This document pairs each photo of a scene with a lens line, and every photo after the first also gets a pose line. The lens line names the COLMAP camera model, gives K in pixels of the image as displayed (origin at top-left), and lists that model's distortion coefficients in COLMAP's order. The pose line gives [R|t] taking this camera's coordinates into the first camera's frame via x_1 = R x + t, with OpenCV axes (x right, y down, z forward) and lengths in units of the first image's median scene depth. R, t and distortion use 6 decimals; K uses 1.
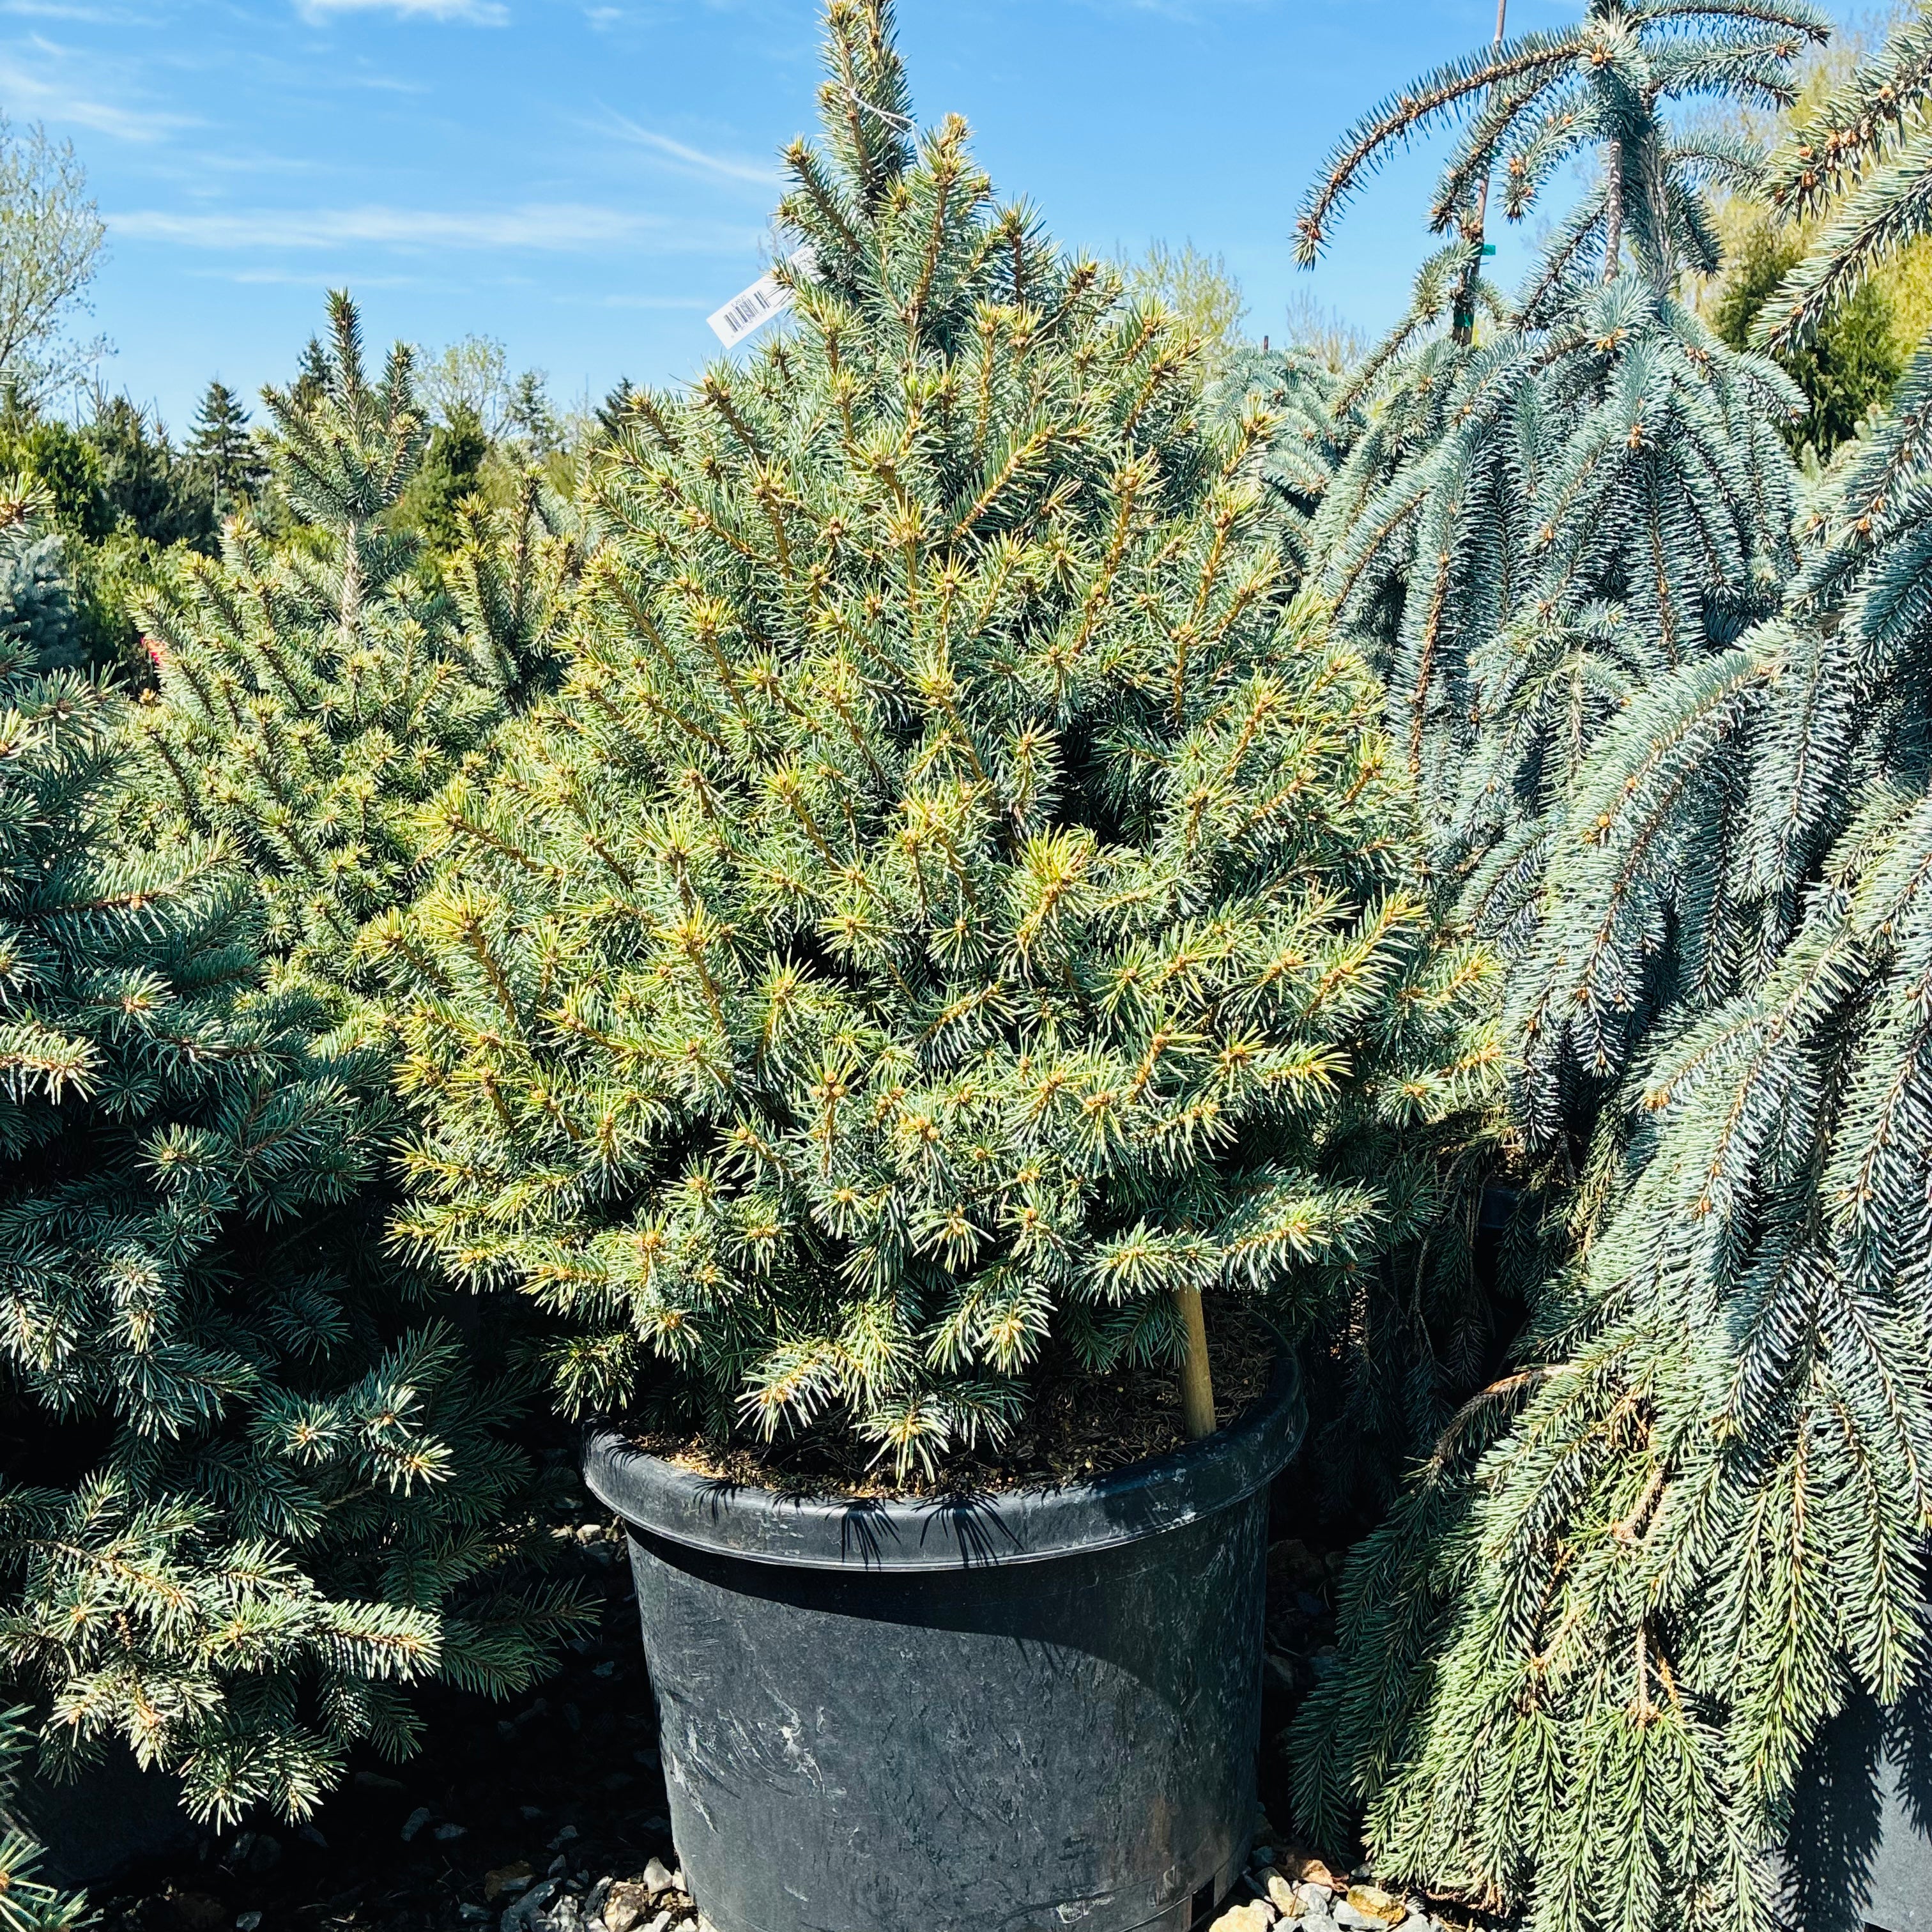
lens RADIAL K [[1777.4, 0, 966.1], [0, 1777.4, 1010.4], [0, 0, 1]] dist [0.018710, 0.000649]
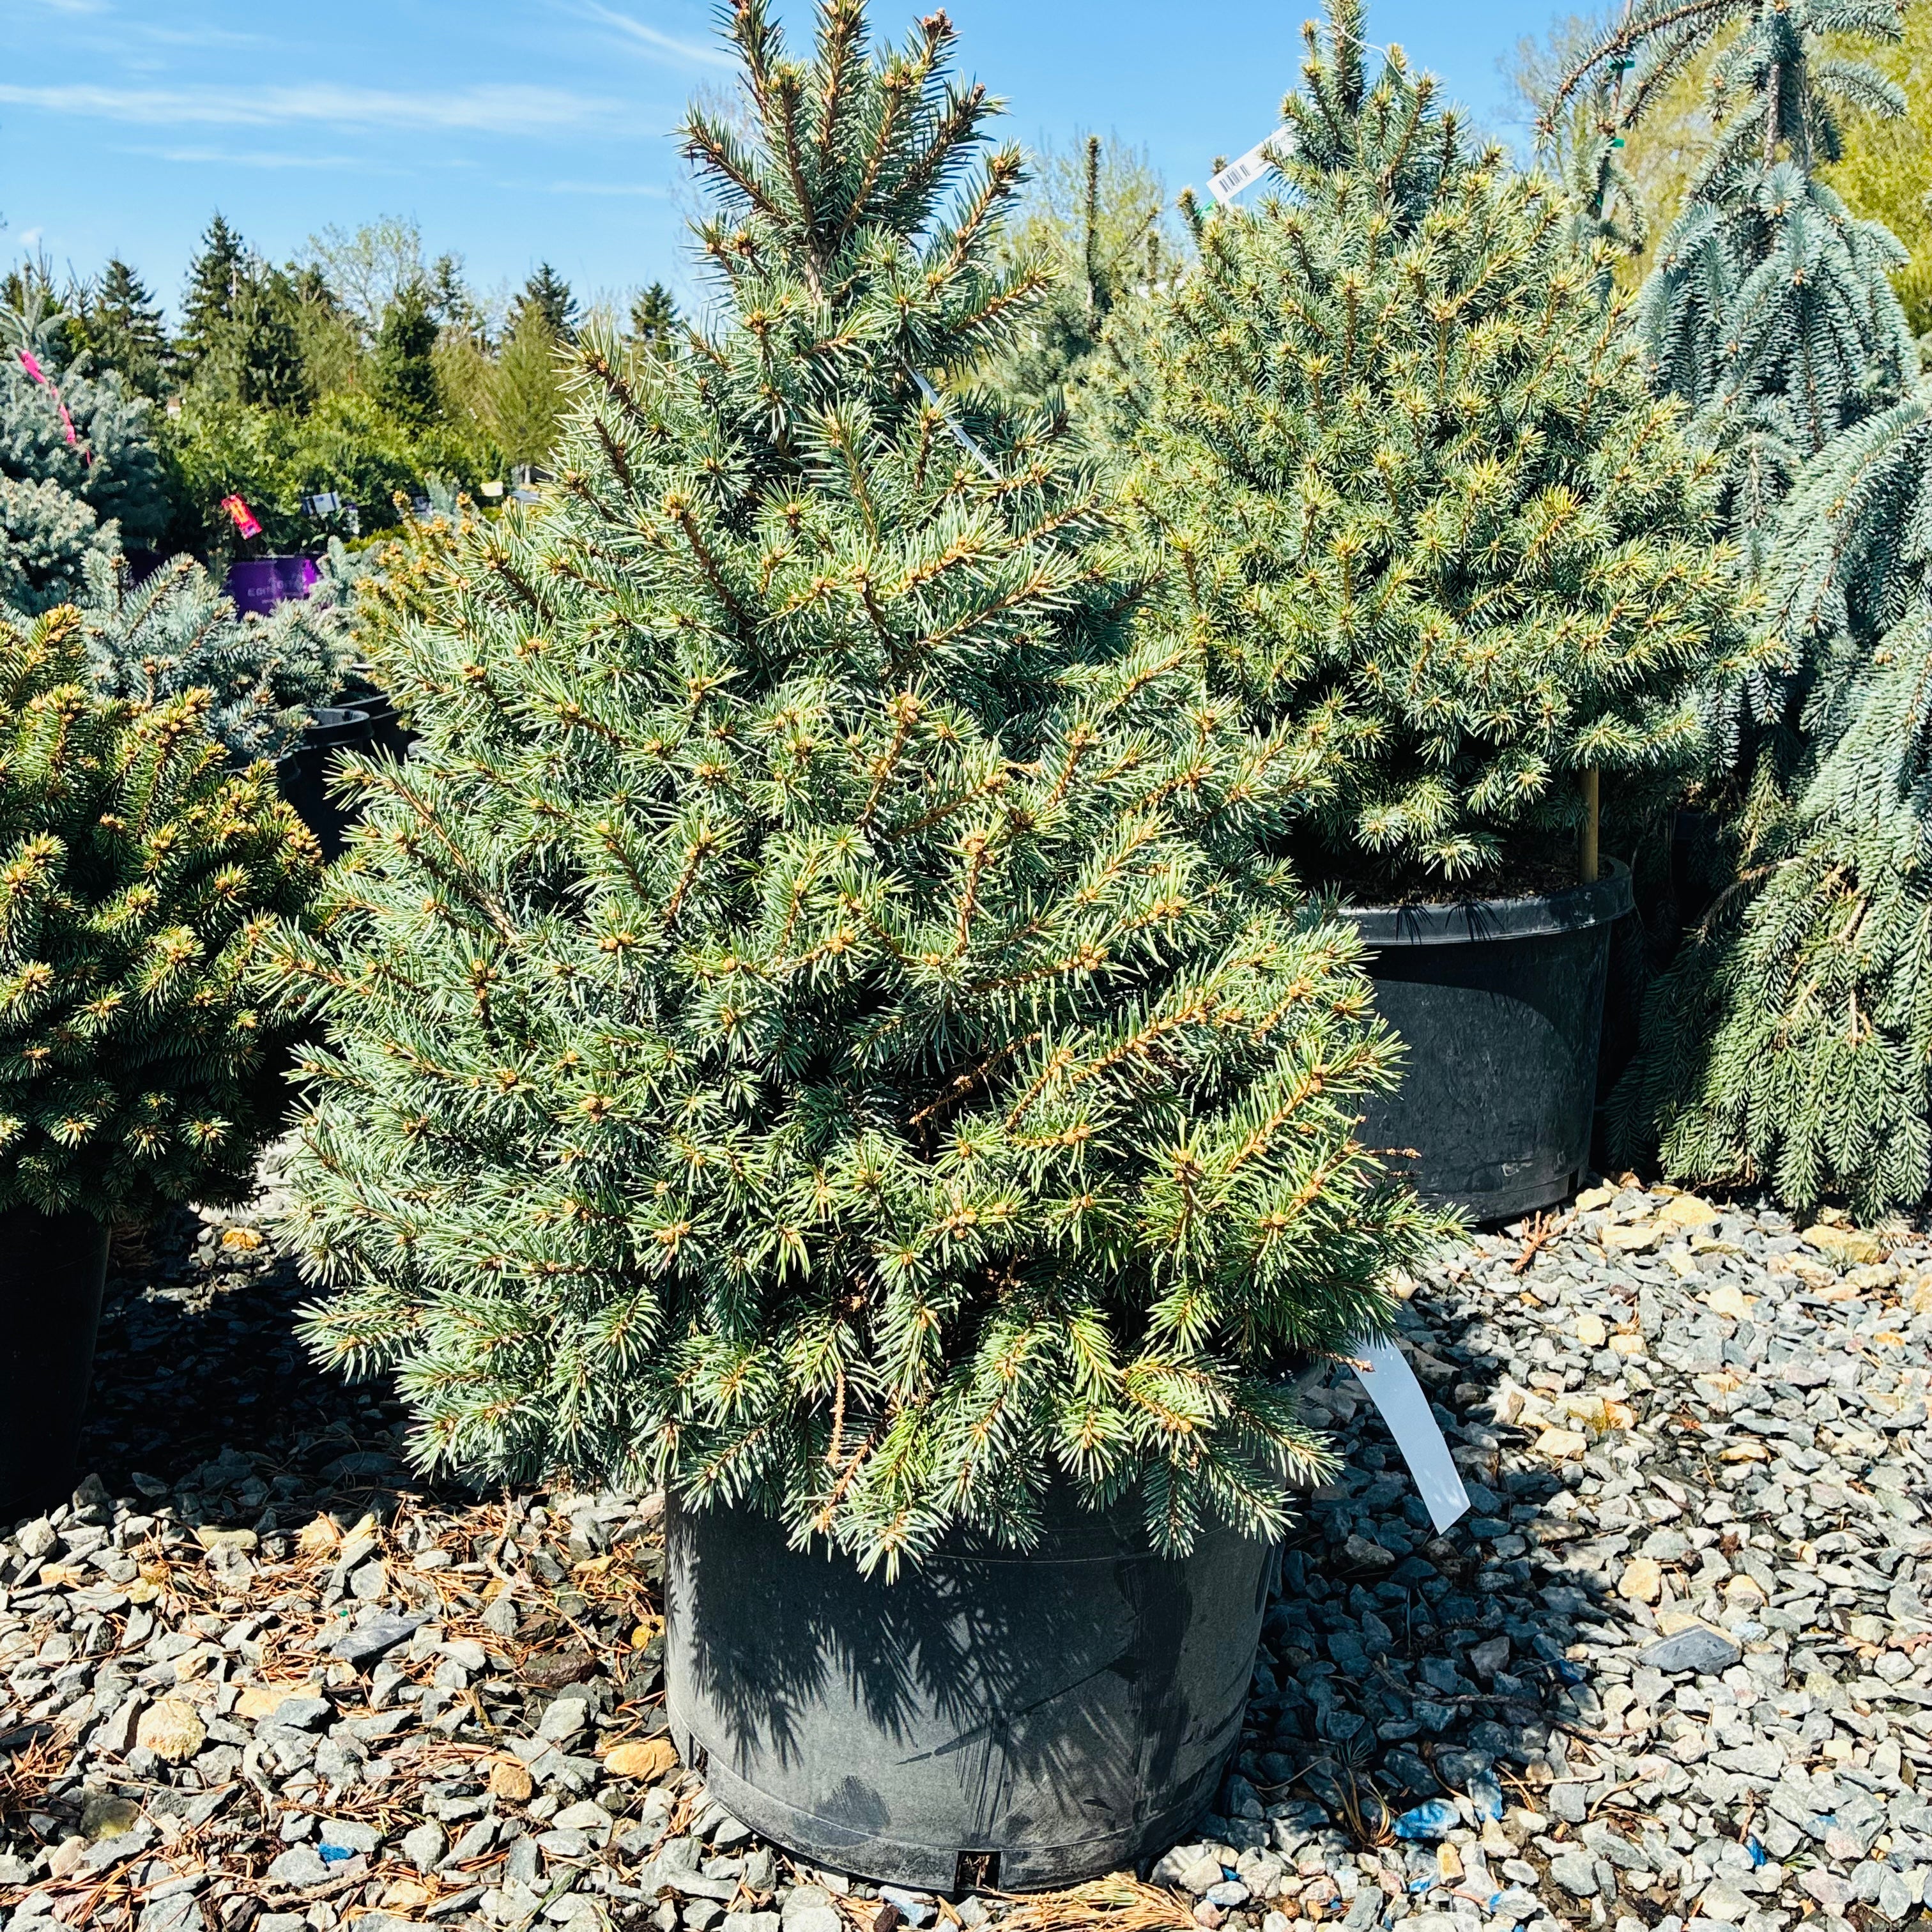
lens RADIAL K [[1777.4, 0, 966.1], [0, 1777.4, 1010.4], [0, 0, 1]] dist [0.018710, 0.000649]
pose [[0.998749, -0.006935, 0.049516, -0.485964], [0.004315, 0.998595, 0.052809, 0.247751], [-0.049813, -0.052529, 0.997376, -0.570239]]
